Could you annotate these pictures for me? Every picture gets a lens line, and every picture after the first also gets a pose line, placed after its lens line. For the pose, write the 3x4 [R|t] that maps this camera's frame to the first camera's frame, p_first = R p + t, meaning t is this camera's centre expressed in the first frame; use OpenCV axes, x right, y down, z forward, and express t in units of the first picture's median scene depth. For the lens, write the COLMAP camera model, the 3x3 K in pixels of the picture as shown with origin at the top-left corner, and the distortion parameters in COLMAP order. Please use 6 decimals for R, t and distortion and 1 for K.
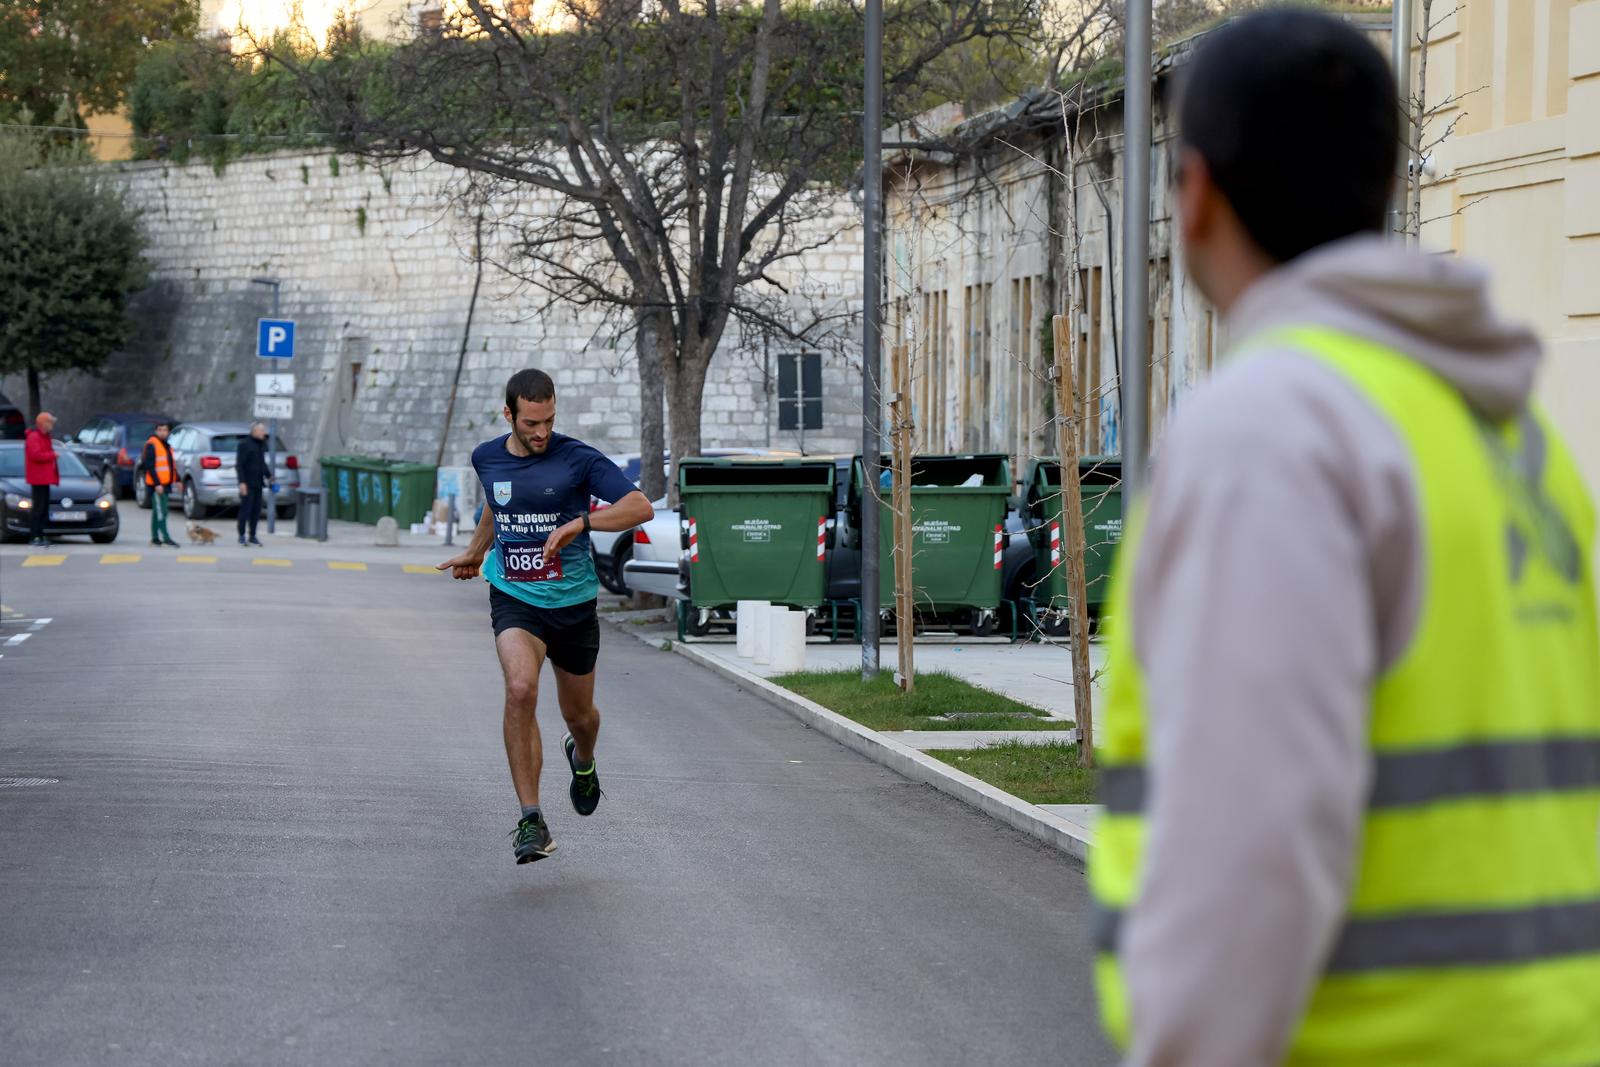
lens RADIAL K [[4970.1, 0, 800.5], [0, 4970.1, 532.7], [0, 0, 1]] dist [0.492332, 0.000000]
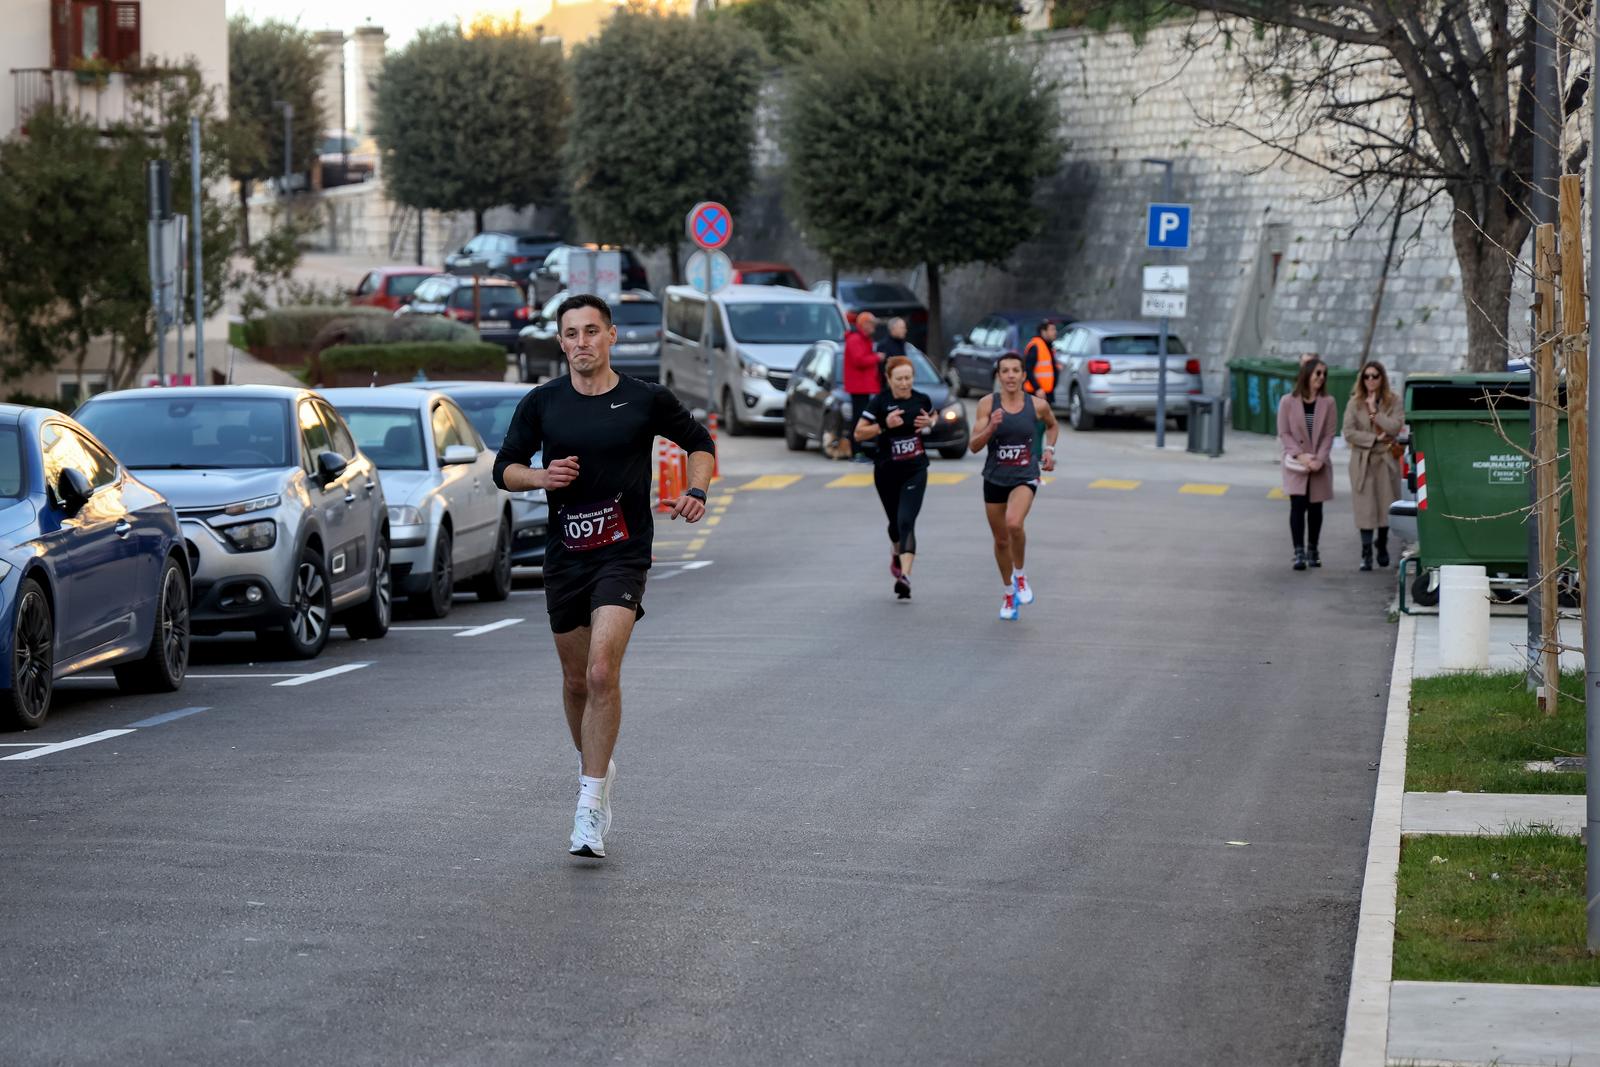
lens RADIAL K [[4970.1, 0, 798.8], [0, 4970.1, 532.1], [0, 0, 1]] dist [0.492332, 0.000000]
pose [[0.971663, 0.012363, -0.236047, 0.037769], [-0.007215, 0.999717, 0.022662, -0.004156], [0.236260, -0.020317, 0.971477, 0.122595]]
